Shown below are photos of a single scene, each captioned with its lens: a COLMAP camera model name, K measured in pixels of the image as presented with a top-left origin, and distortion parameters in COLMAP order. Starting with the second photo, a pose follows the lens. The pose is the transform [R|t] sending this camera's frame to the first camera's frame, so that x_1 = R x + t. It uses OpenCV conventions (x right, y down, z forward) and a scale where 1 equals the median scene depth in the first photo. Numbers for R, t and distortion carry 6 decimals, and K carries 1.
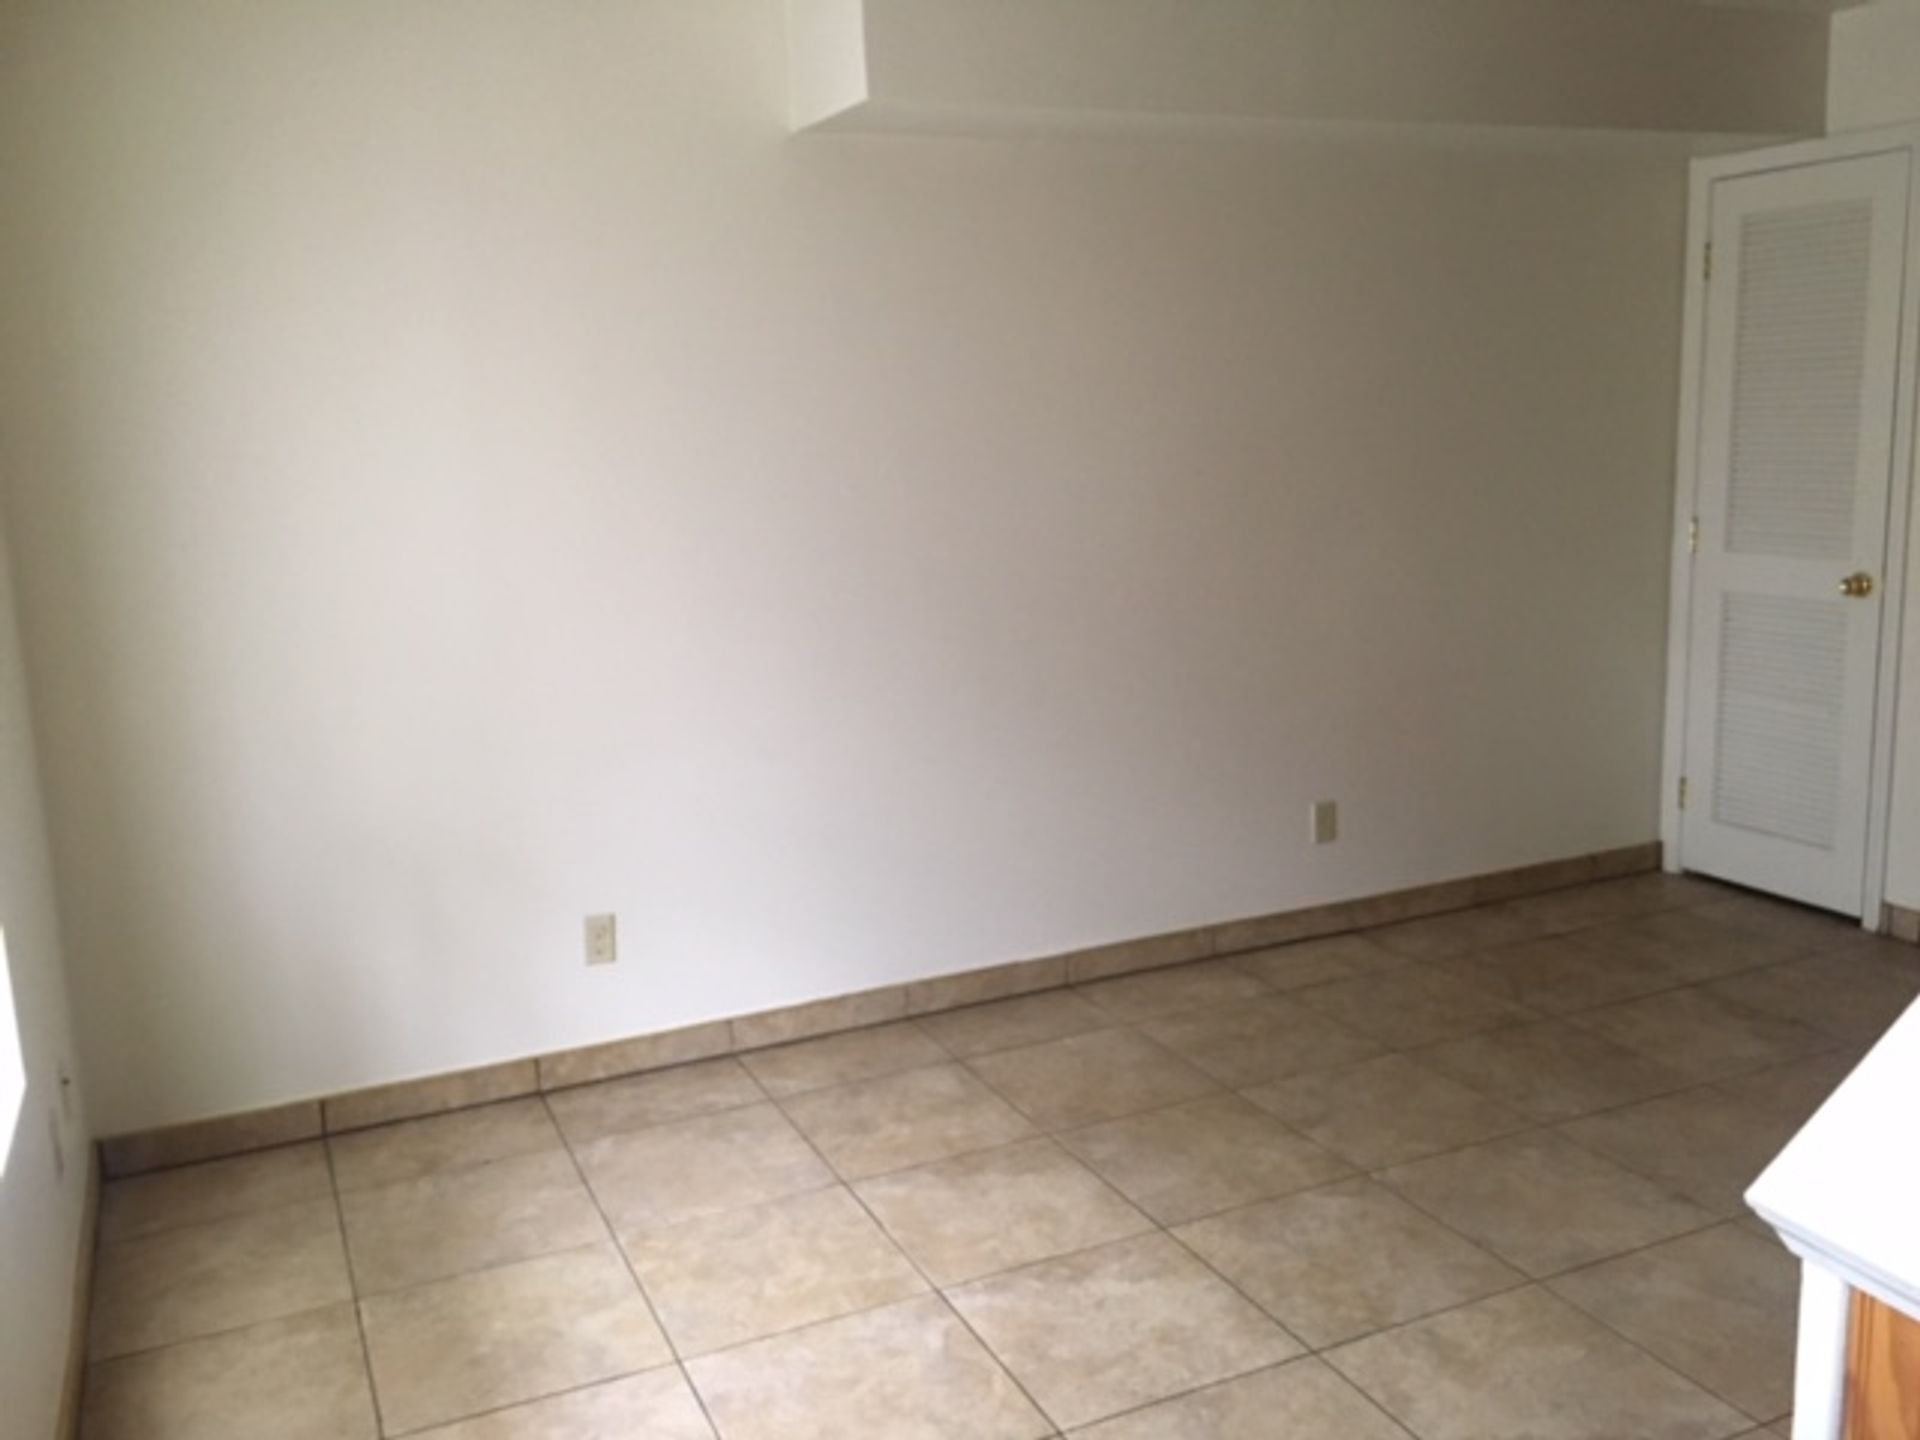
lens RADIAL K [[1648.2, 0, 950.6], [0, 1648.2, 718.2], [0, 0, 1]] dist [0.057105, -0.080782]
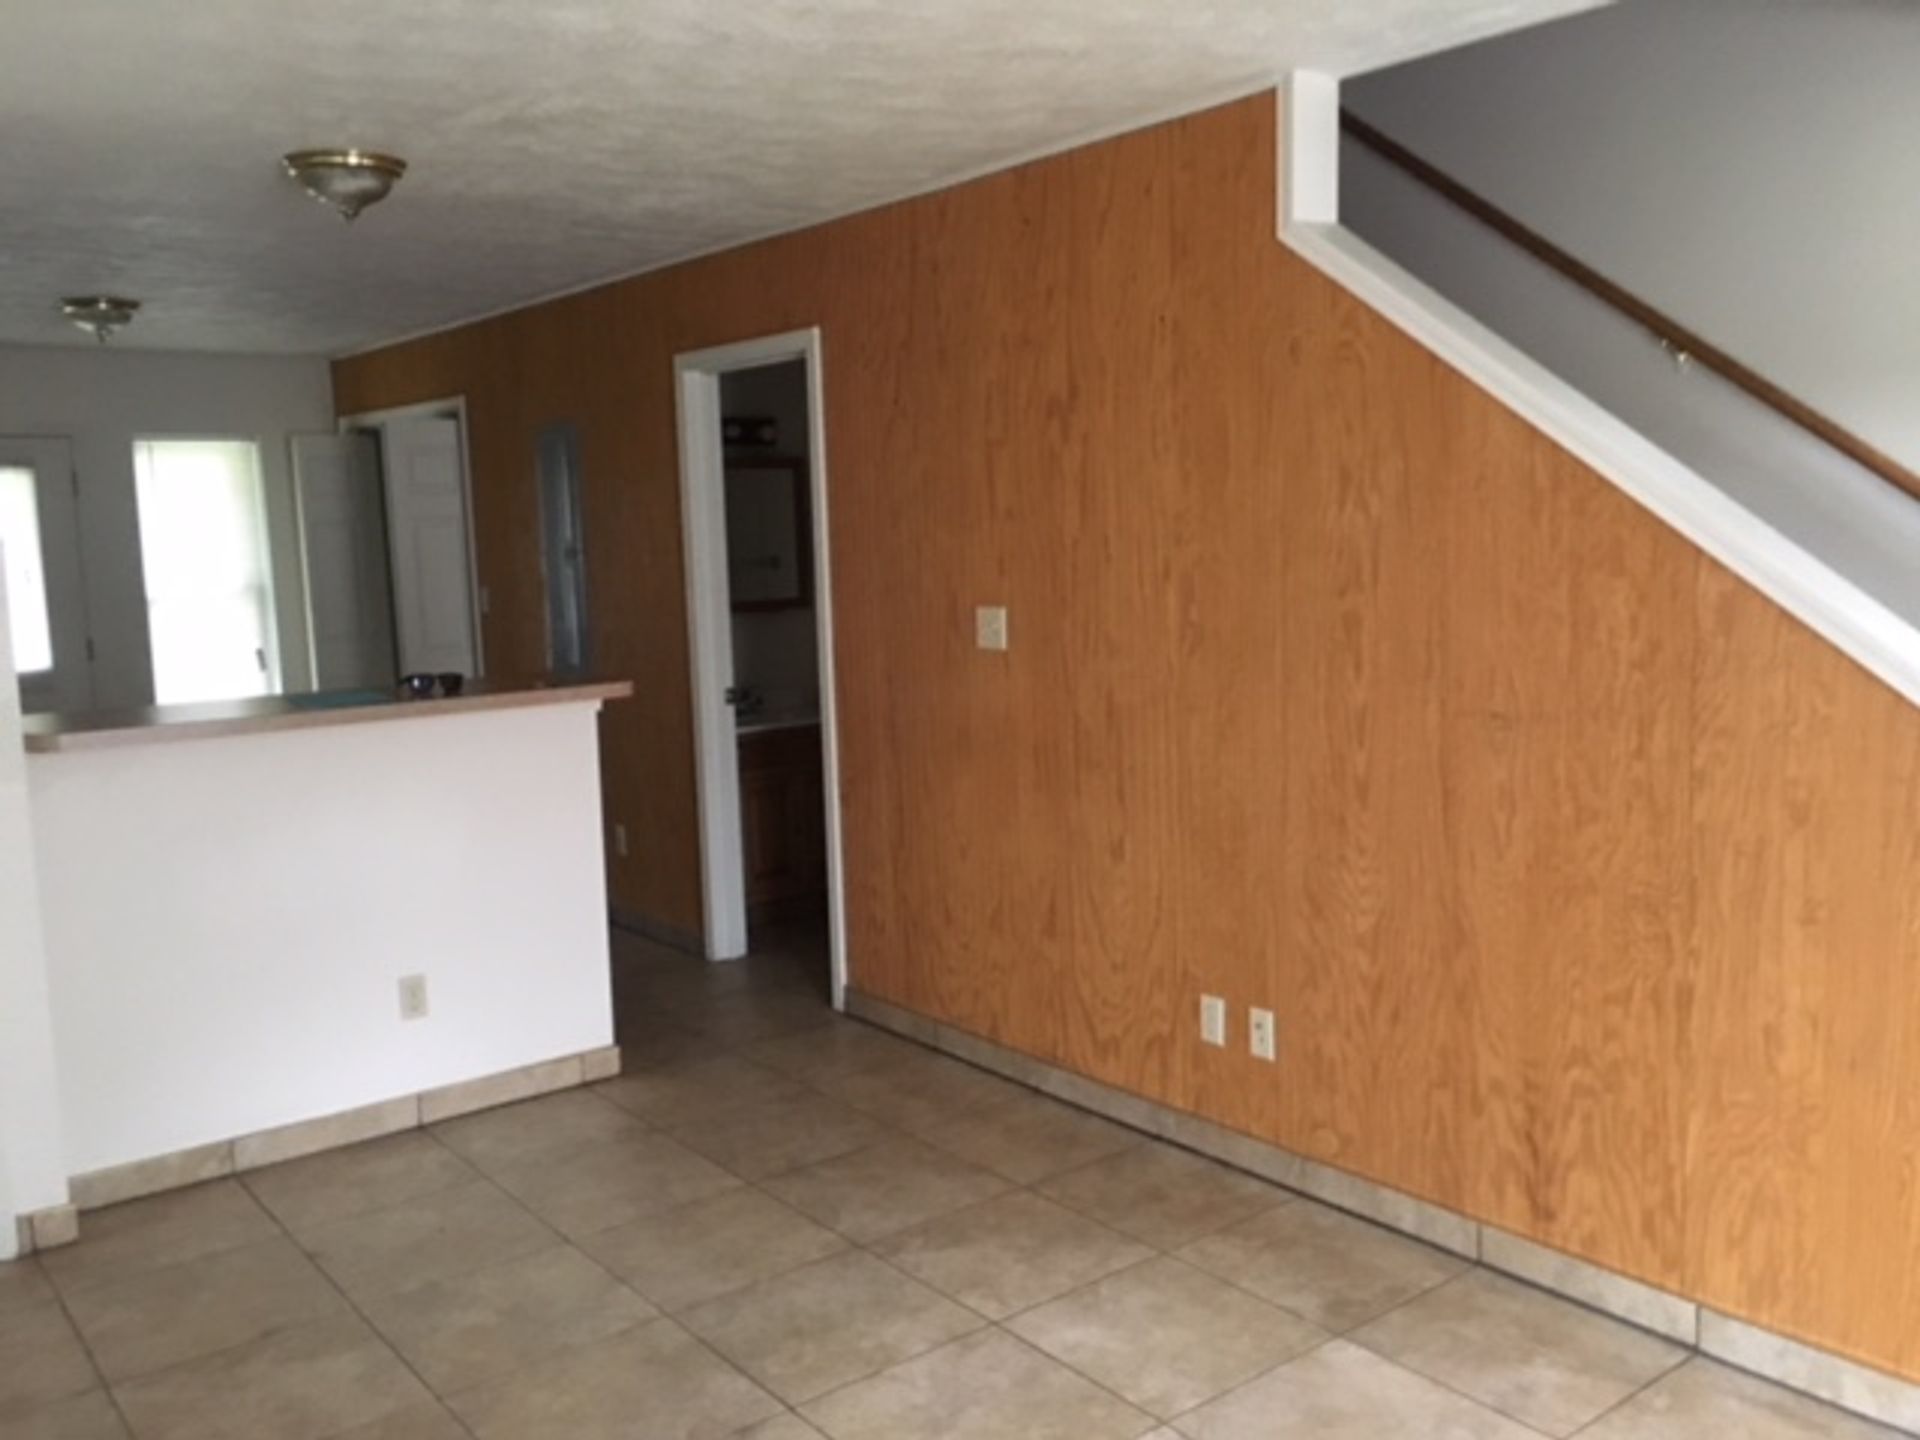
lens RADIAL K [[1648.2, 0, 951.3], [0, 1648.2, 715.8], [0, 0, 1]] dist [0.057105, -0.080782]
pose [[-0.229553, -0.073961, 0.970482, -0.310255], [0.222159, 0.966805, 0.126229, -0.127053], [-0.947603, 0.244577, -0.205502, 0.691767]]
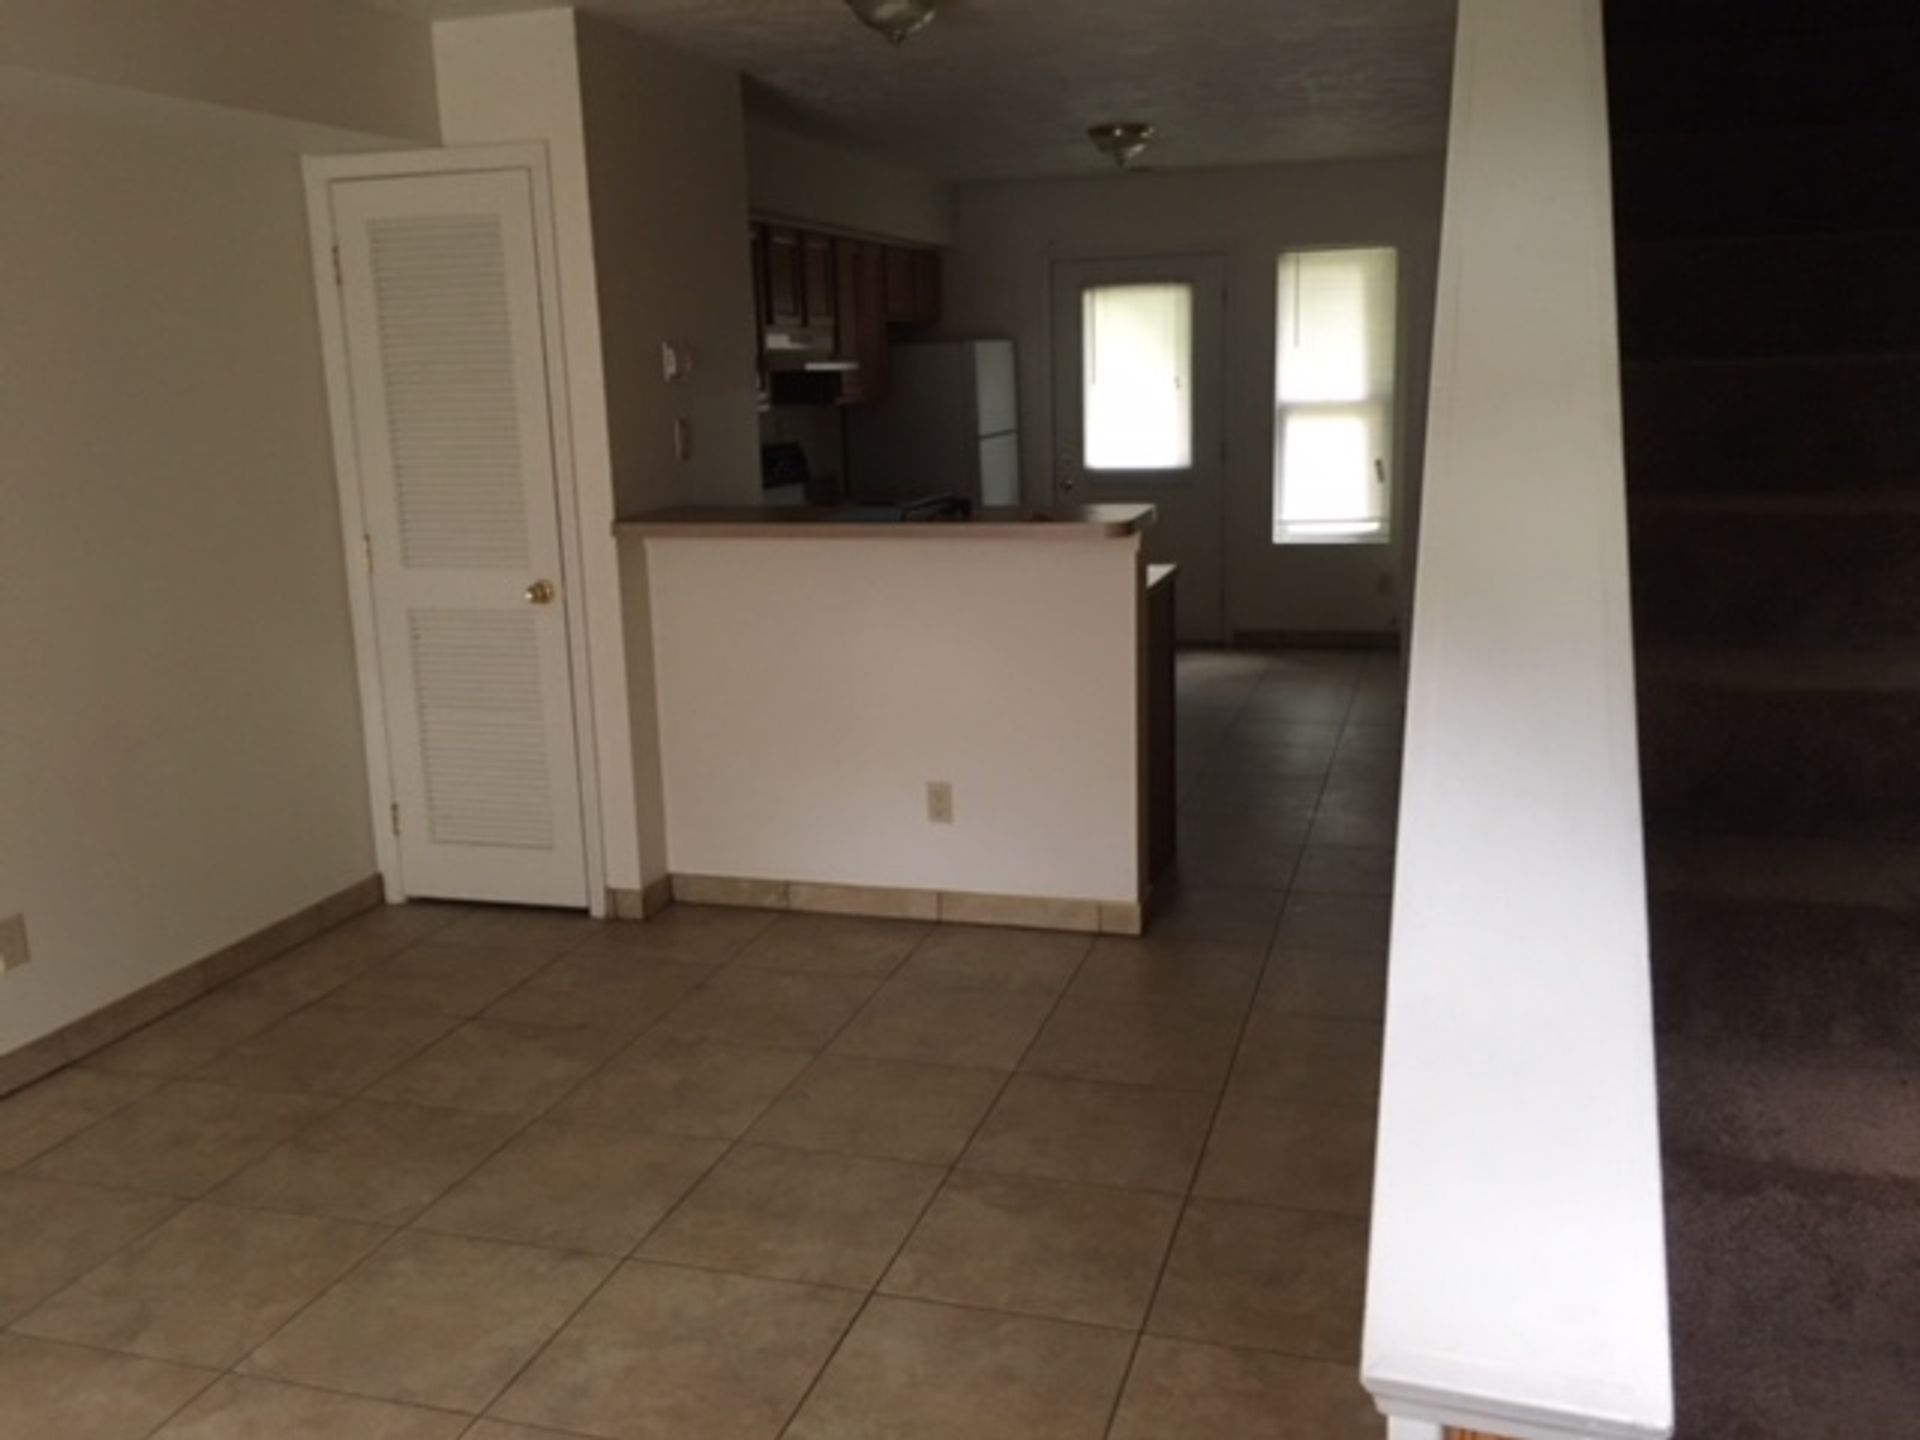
lens RADIAL K [[1648.2, 0, 953.2], [0, 1648.2, 711.9], [0, 0, 1]] dist [0.057105, -0.080782]
pose [[0.662102, -0.138445, 0.736515, -0.050223], [0.145268, 0.987857, 0.055099, -0.026175], [-0.735200, 0.070511, 0.674173, 0.128531]]
